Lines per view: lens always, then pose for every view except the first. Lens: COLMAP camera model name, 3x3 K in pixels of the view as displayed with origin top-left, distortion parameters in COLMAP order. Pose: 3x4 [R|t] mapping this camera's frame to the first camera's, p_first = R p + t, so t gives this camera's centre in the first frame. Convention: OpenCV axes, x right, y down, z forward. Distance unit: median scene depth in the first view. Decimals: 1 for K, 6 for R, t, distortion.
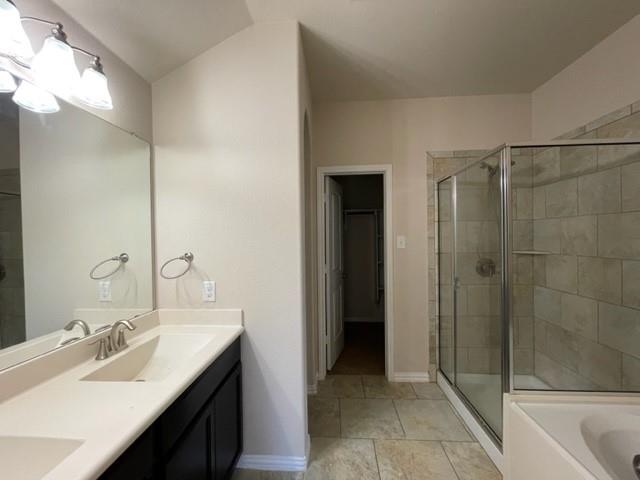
lens RADIAL K [[258.3, 0, 317.8], [0, 258.3, 238.5], [0, 0, 1]] dist [-0.011848, 0.004676]
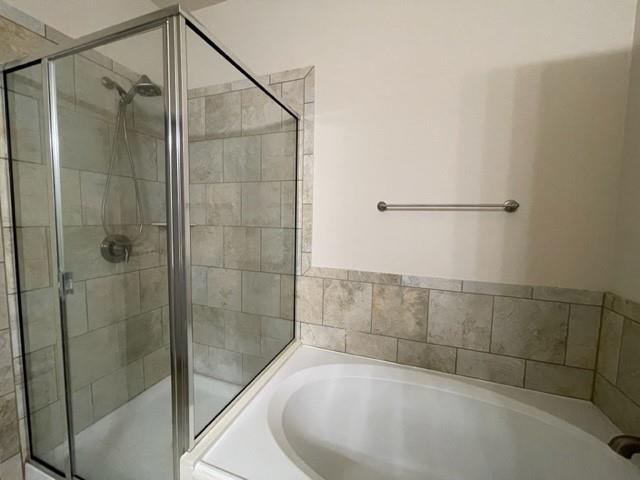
lens RADIAL K [[258.3, 0, 317.8], [0, 258.3, 238.5], [0, 0, 1]] dist [-0.011848, 0.004676]
pose [[0.267612, -0.057840, 0.961789, 0.190832], [-0.017600, 0.997737, 0.064899, 0.042544], [-0.963366, -0.034295, 0.265988, 0.390291]]
